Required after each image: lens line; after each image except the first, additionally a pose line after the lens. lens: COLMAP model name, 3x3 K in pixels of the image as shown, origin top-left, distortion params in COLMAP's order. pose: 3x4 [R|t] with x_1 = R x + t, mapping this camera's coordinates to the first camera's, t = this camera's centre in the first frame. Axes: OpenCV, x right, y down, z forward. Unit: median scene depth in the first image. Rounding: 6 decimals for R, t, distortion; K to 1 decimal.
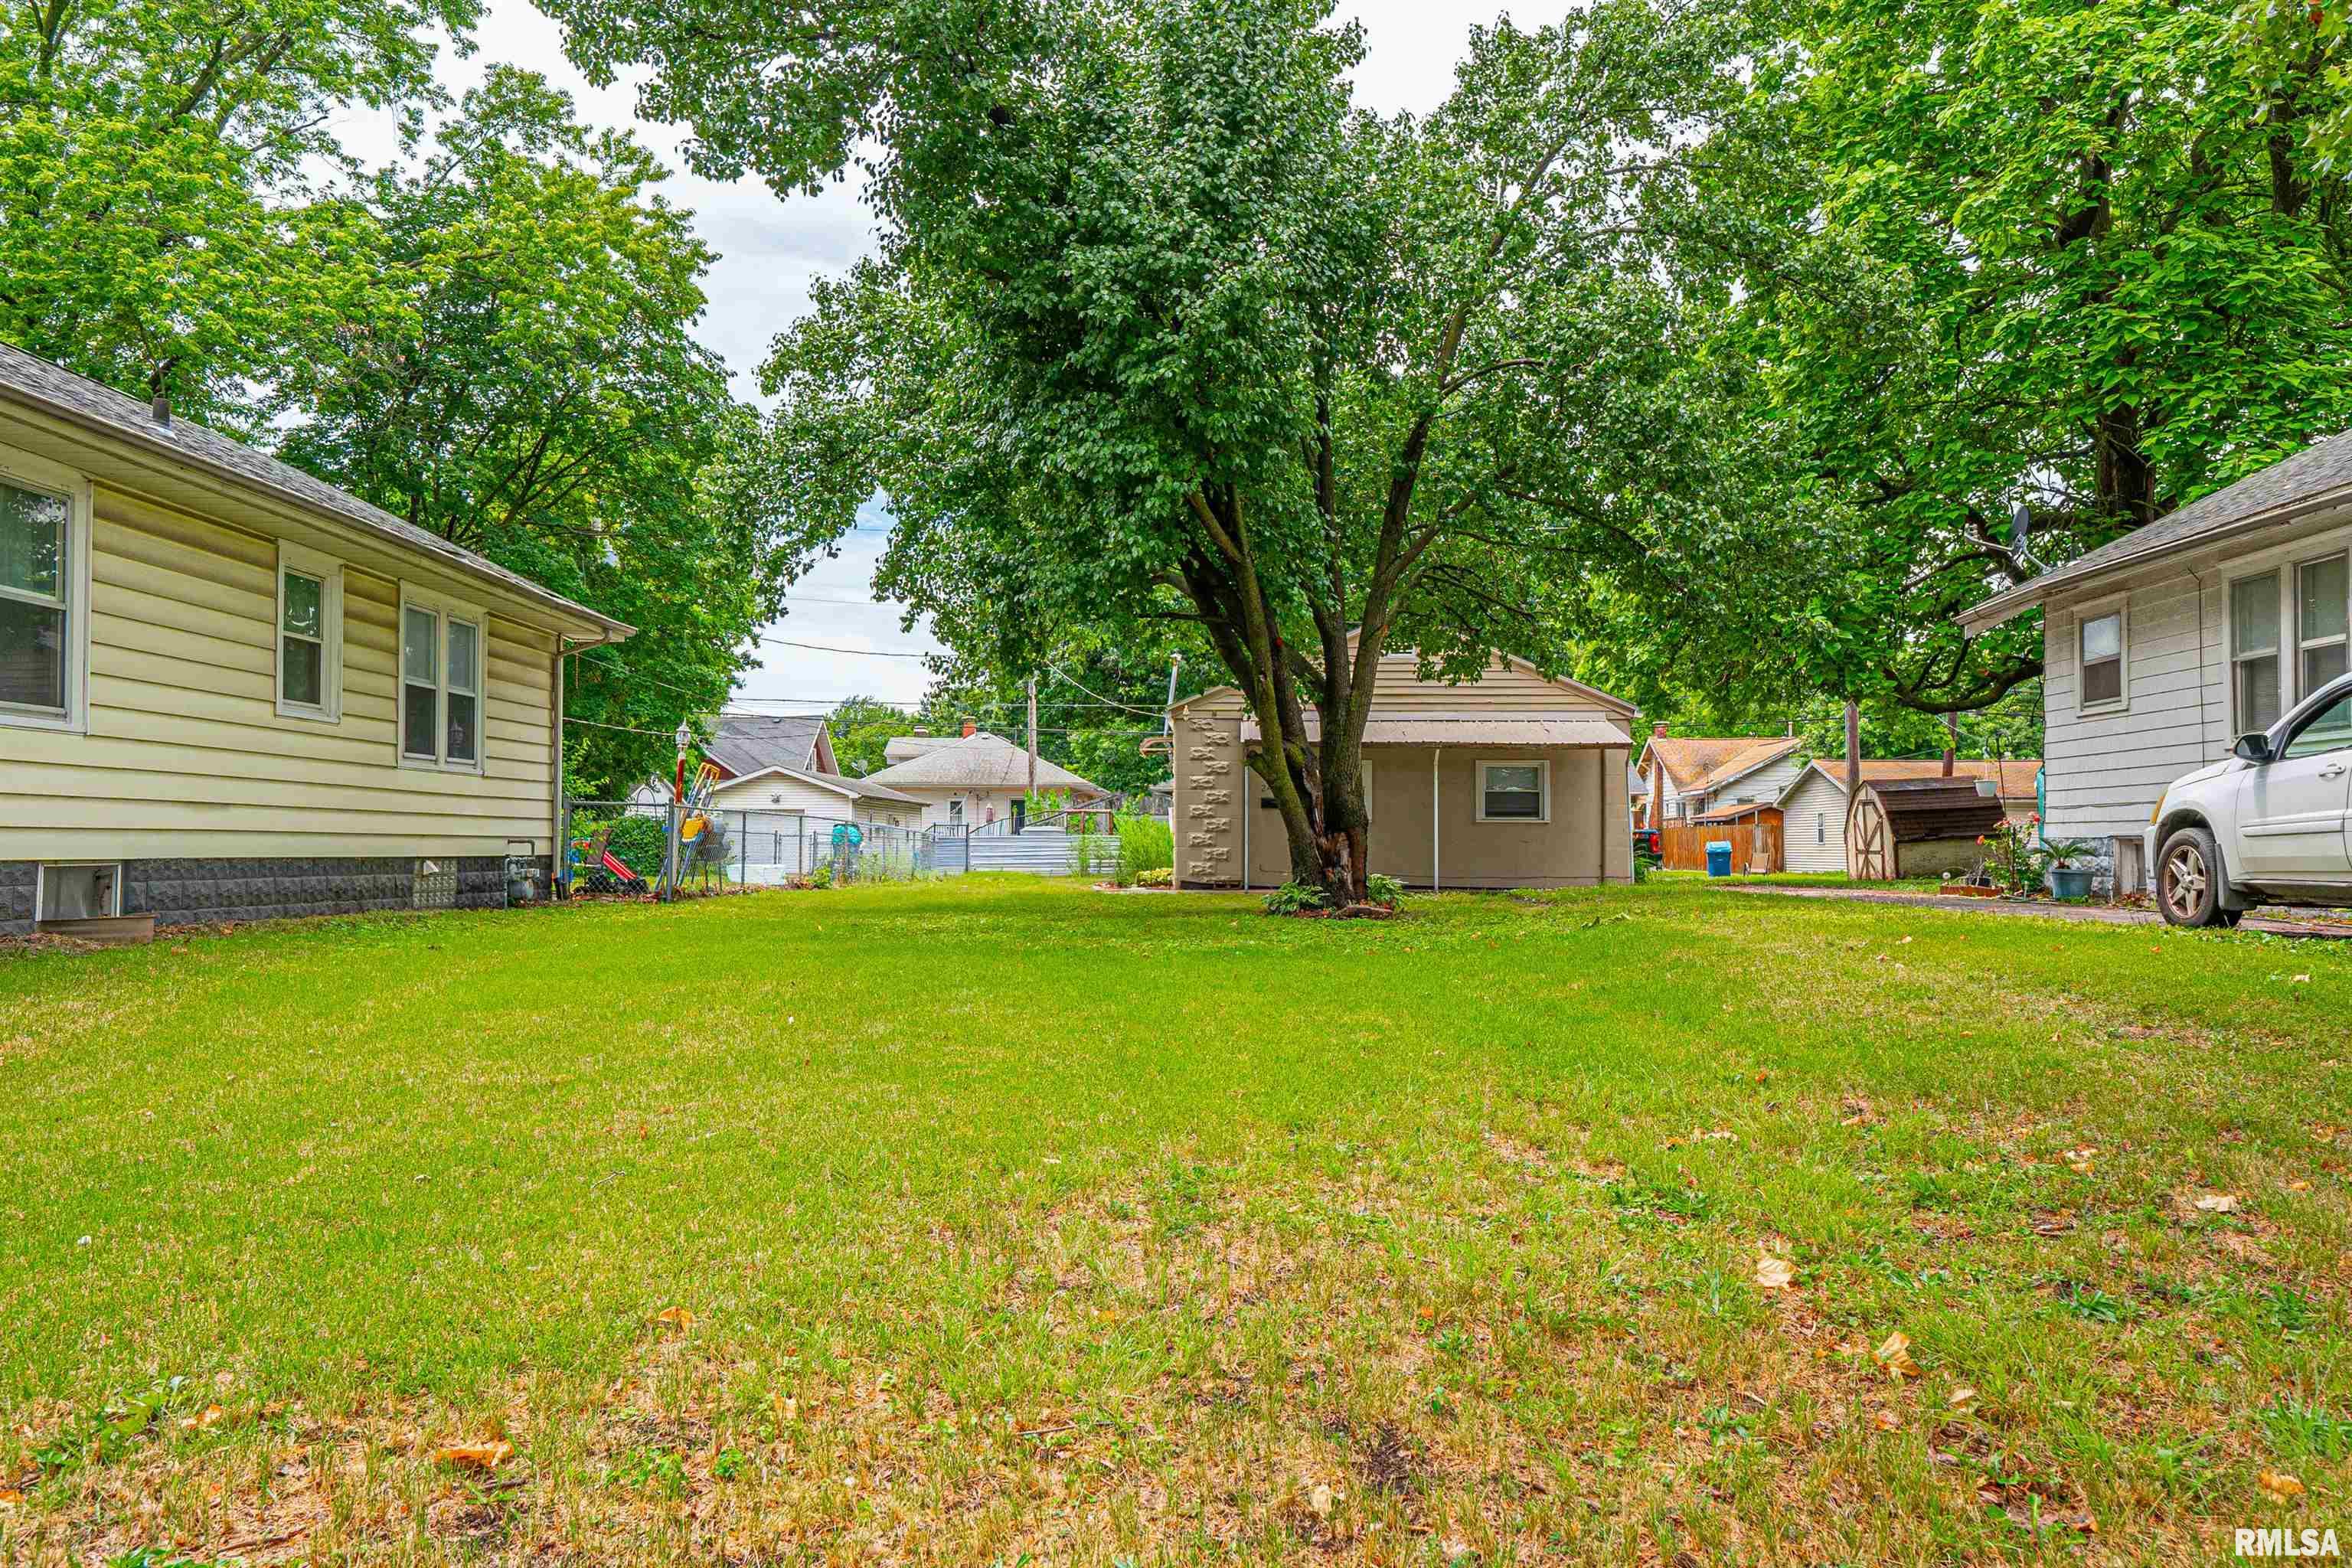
lens RADIAL K [[1837.3, 0, 1174.5], [0, 1837.3, 791.1], [0, 0, 1]] dist [0.003203, 0.000269]
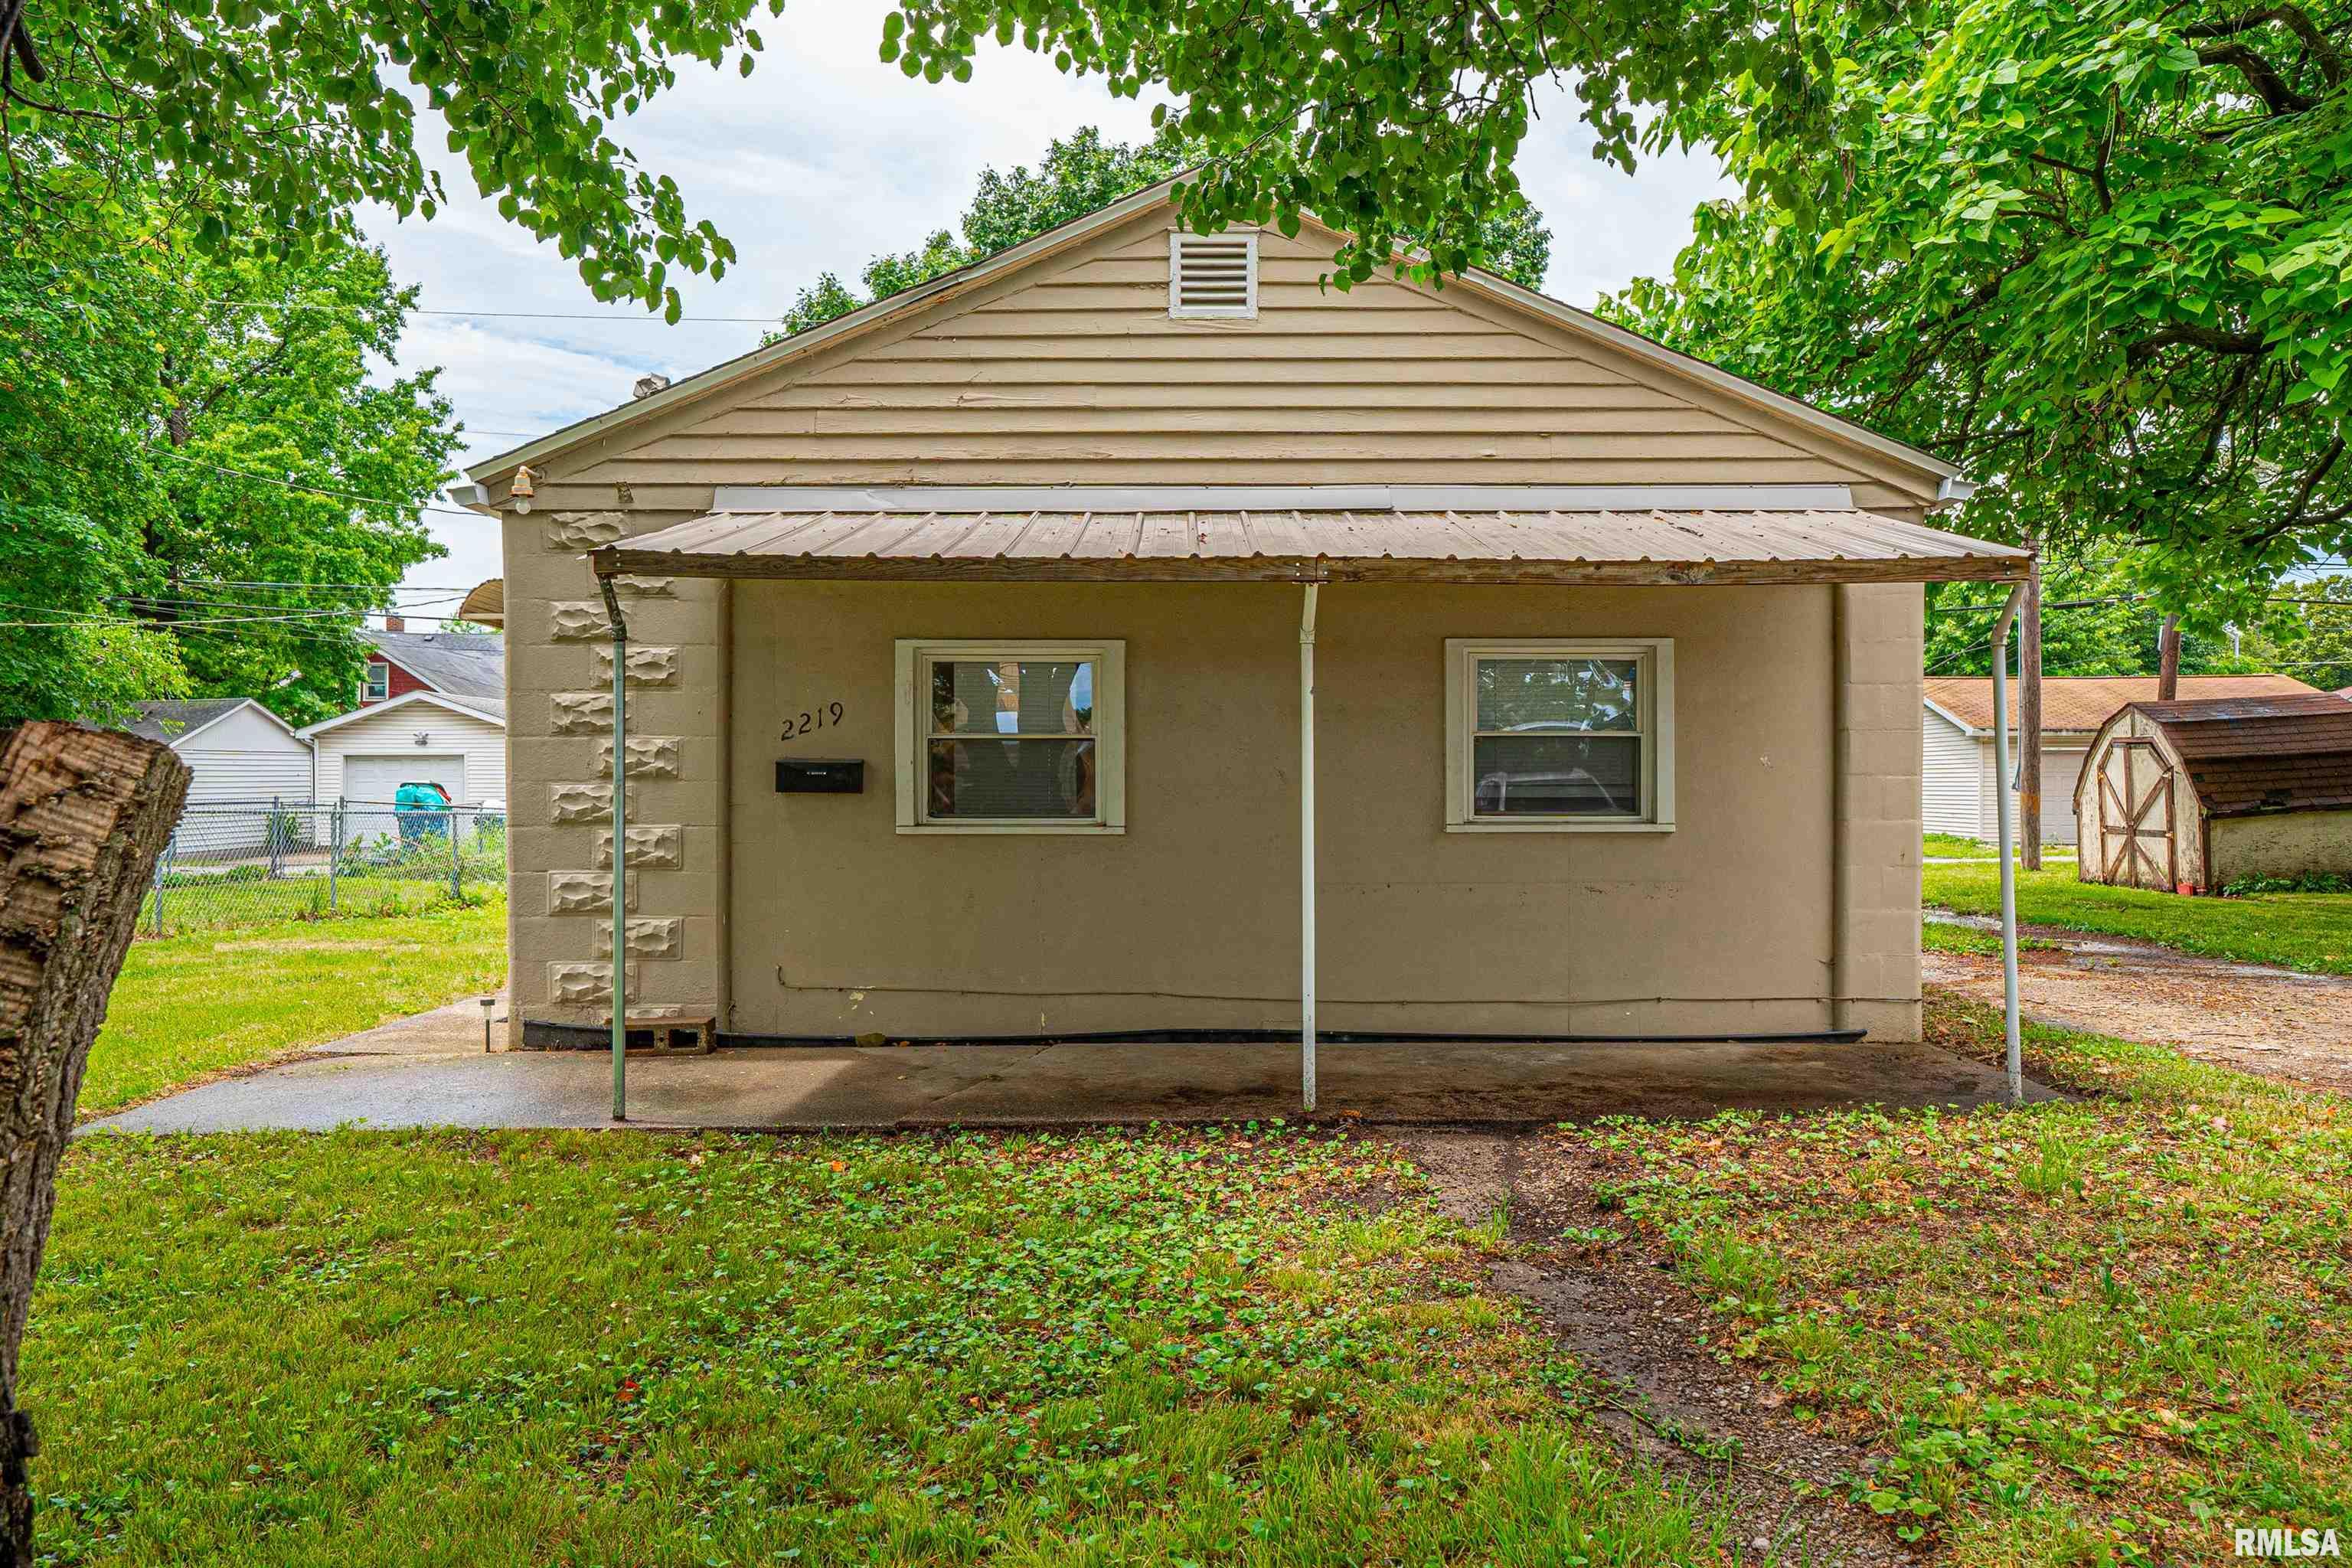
lens RADIAL K [[1837.3, 0, 1176.8], [0, 1837.3, 778.0], [0, 0, 1]] dist [0.003203, 0.000269]
pose [[0.999568, -0.006256, 0.028718, 0.074207], [0.005378, 0.999519, 0.030557, -0.001729], [-0.028896, -0.030389, 0.999120, 0.468579]]
